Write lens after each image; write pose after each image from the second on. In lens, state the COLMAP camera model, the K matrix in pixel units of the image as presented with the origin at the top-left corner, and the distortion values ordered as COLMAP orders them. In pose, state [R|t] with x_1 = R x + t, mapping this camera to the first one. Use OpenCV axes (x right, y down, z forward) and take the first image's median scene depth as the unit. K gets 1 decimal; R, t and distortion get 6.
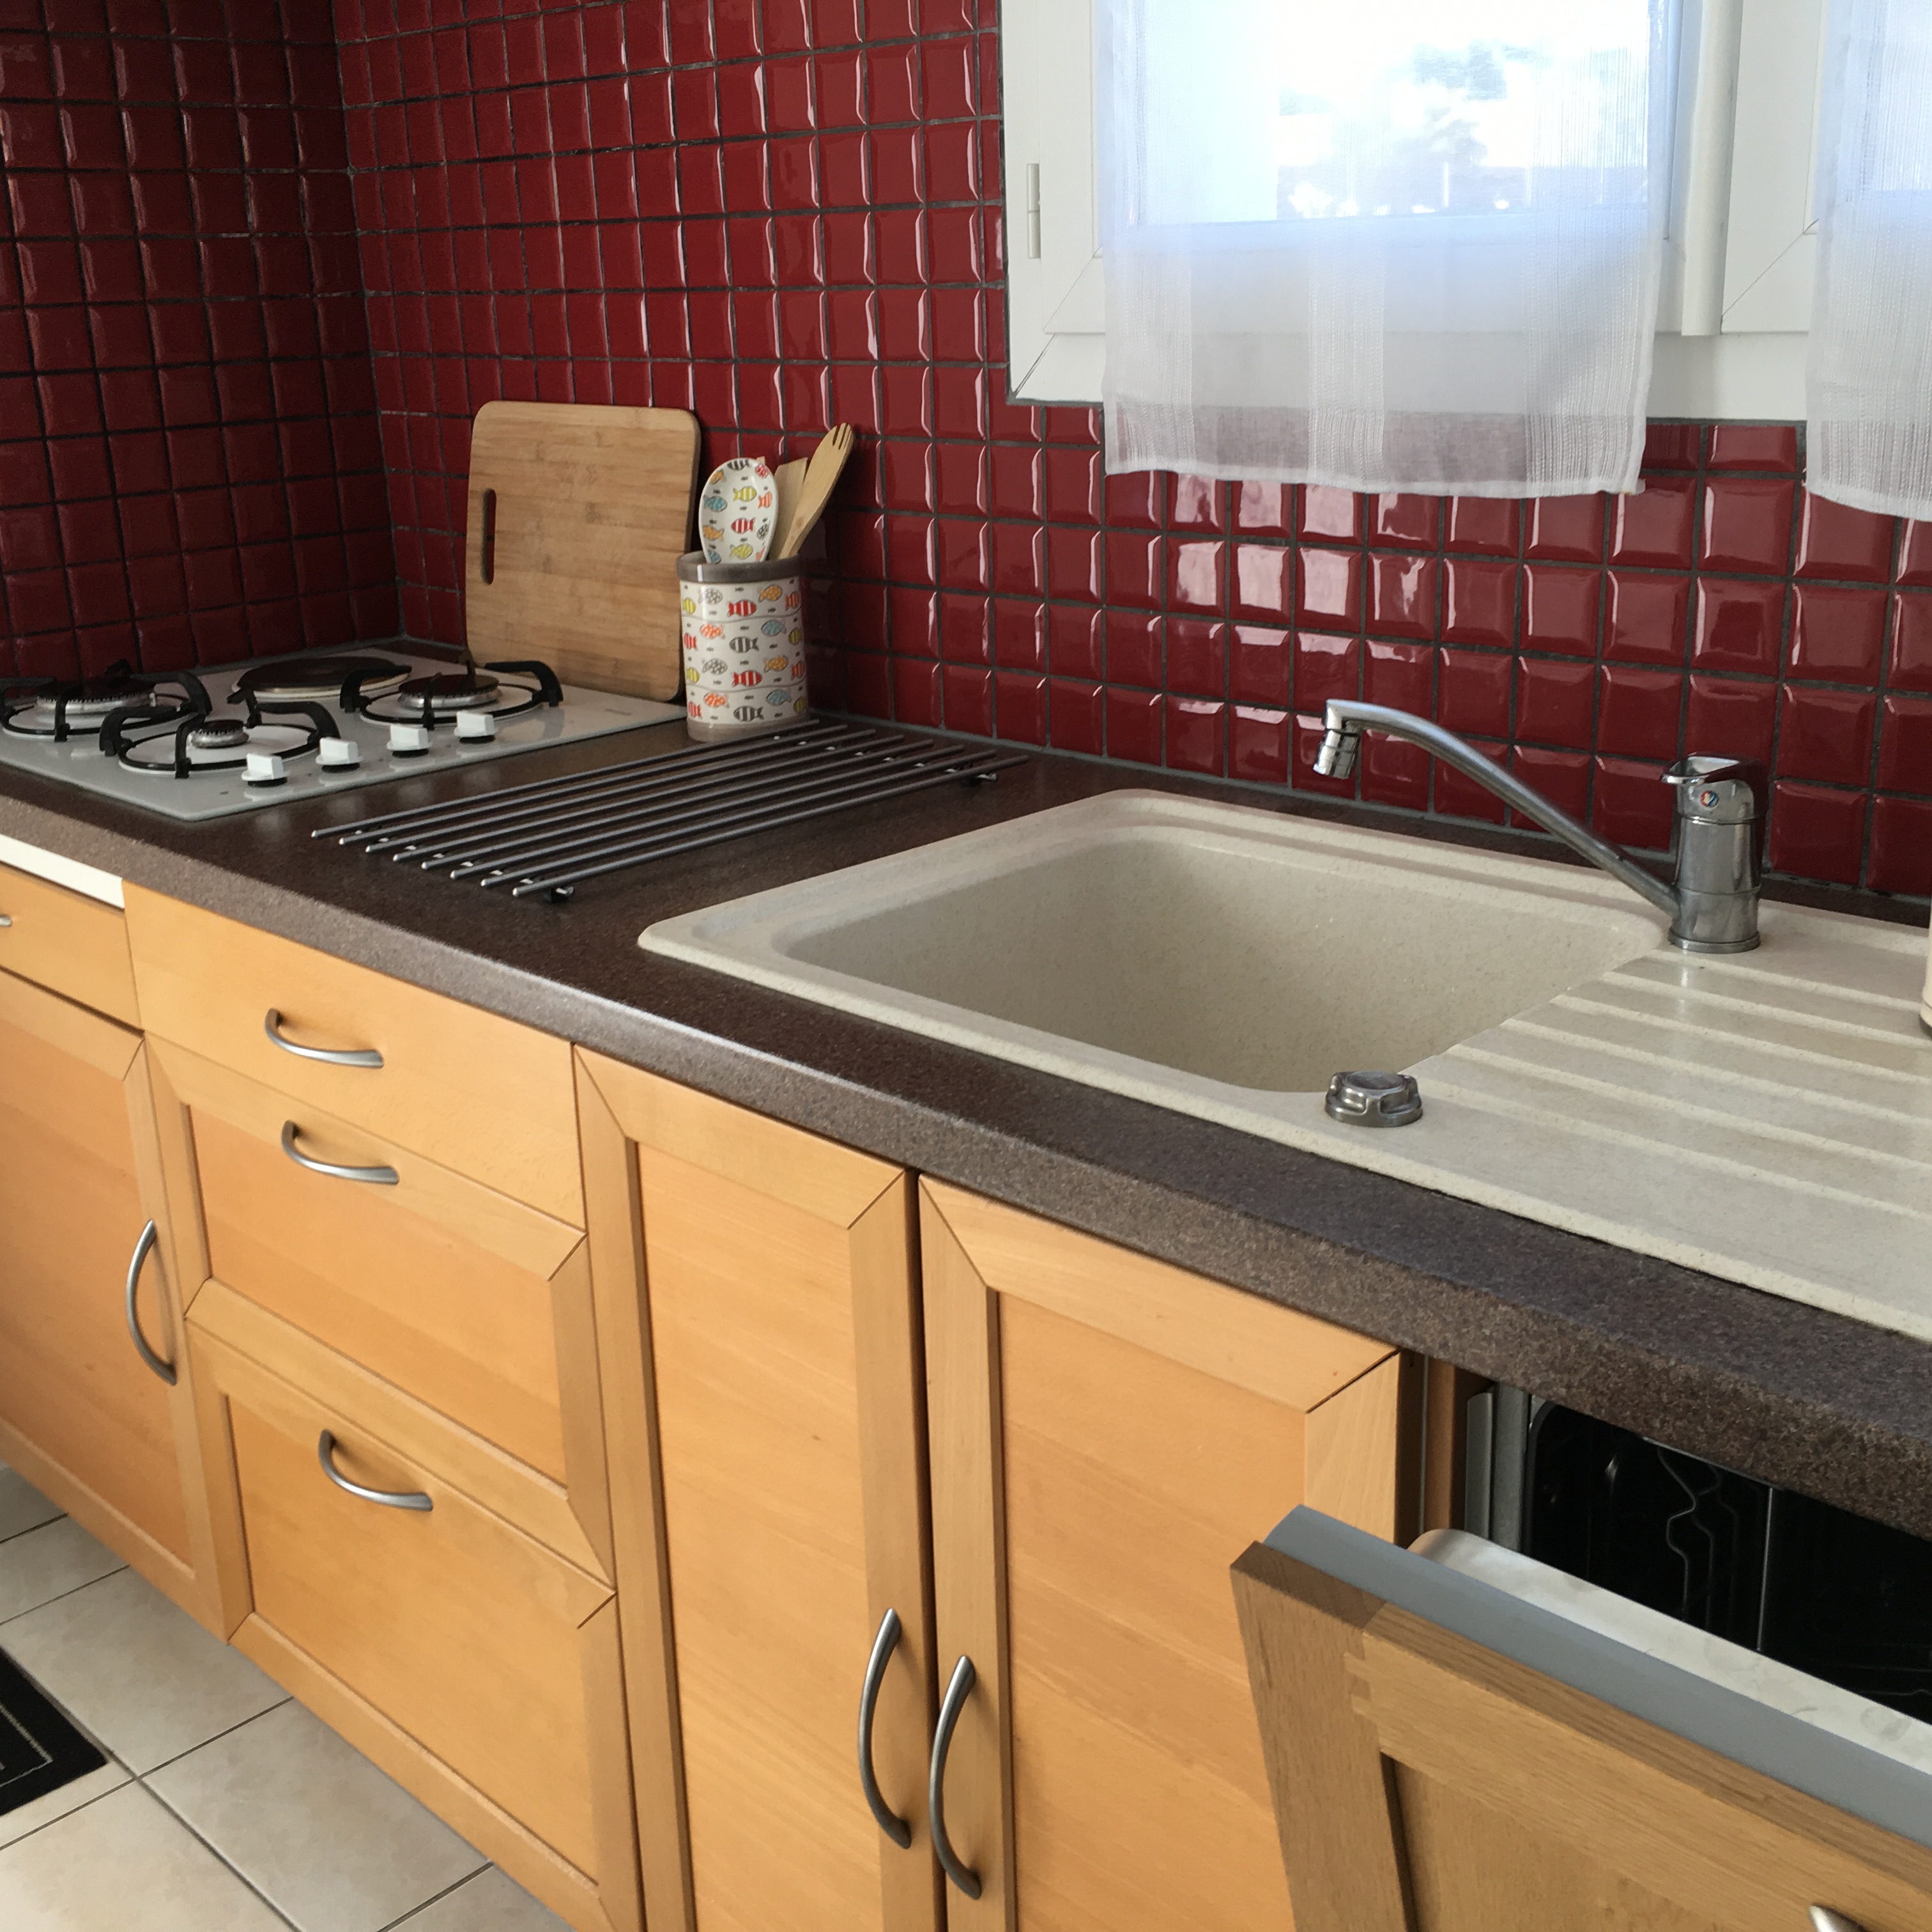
lens RADIAL K [[2194.9, 0, 971.5], [0, 2194.9, 964.1], [0, 0, 1]] dist [0.076798, 0.000000]
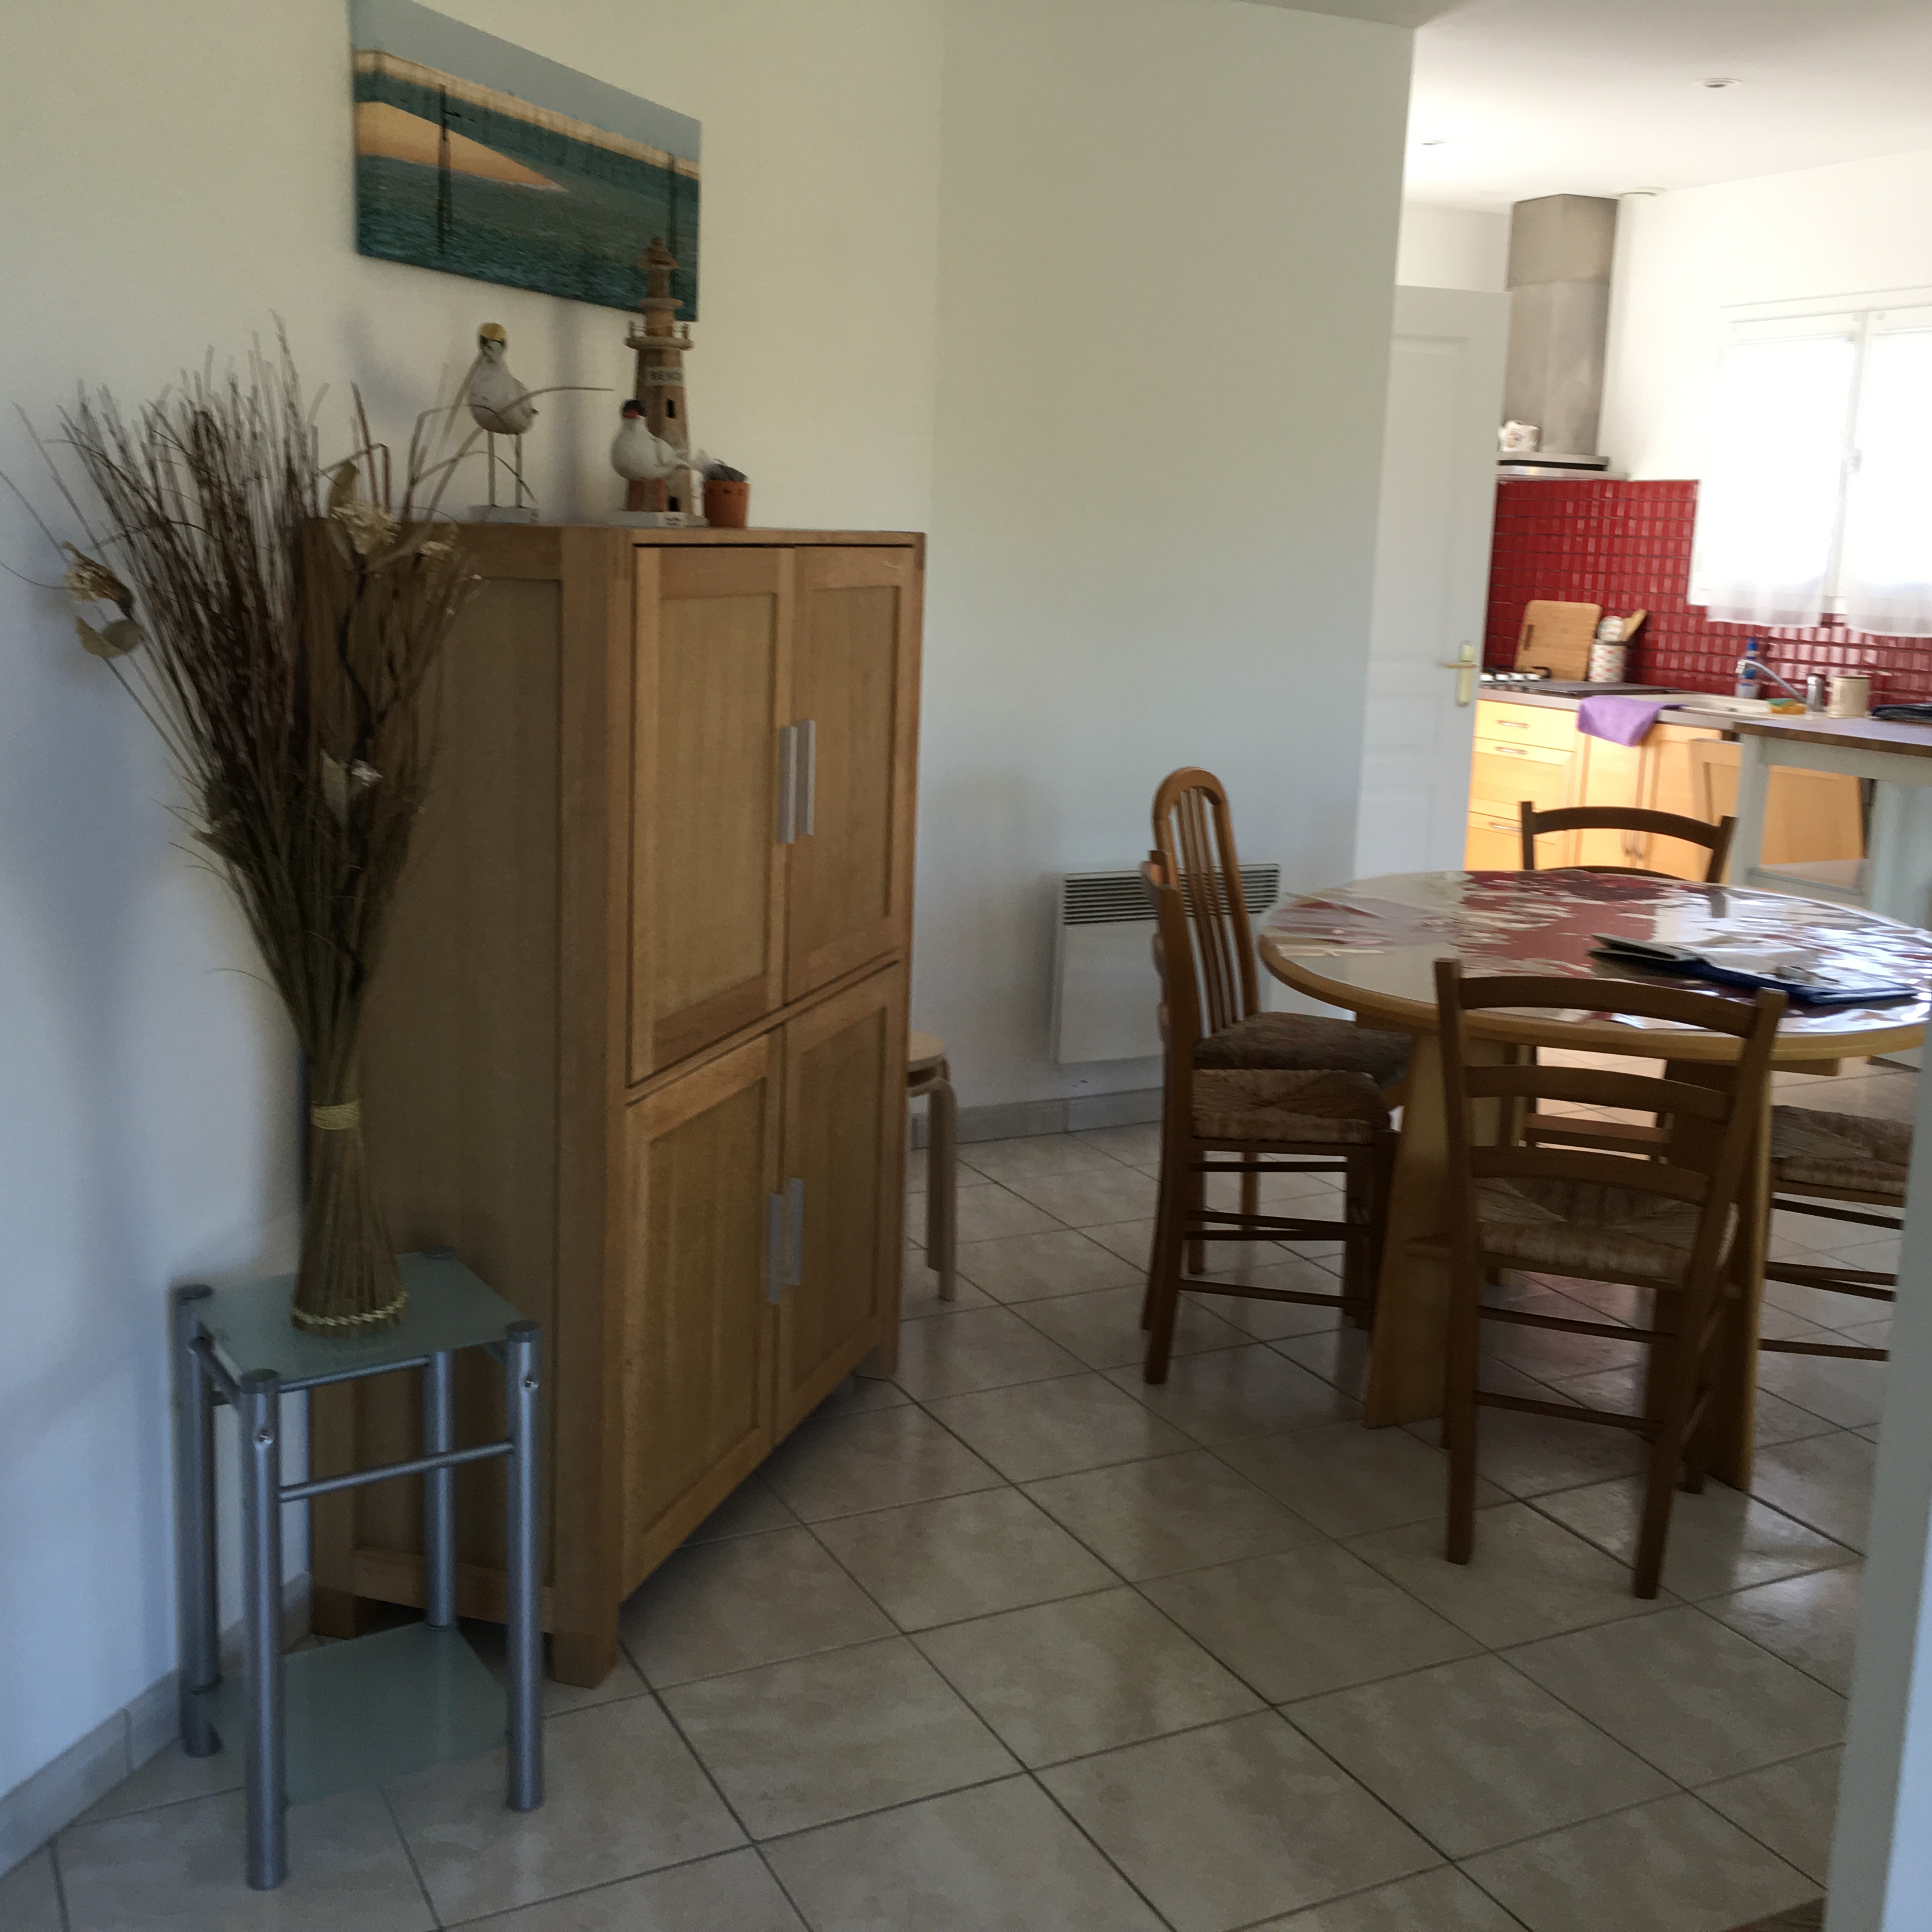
lens RADIAL K [[2194.9, 0, 961.7], [0, 2194.9, 966.5], [0, 0, 1]] dist [0.076798, 0.000000]
pose [[0.945141, 0.120696, -0.303547, 0.068700], [-0.151354, 0.985277, -0.079502, 0.869638], [0.289482, 0.121083, 0.949494, -2.983150]]
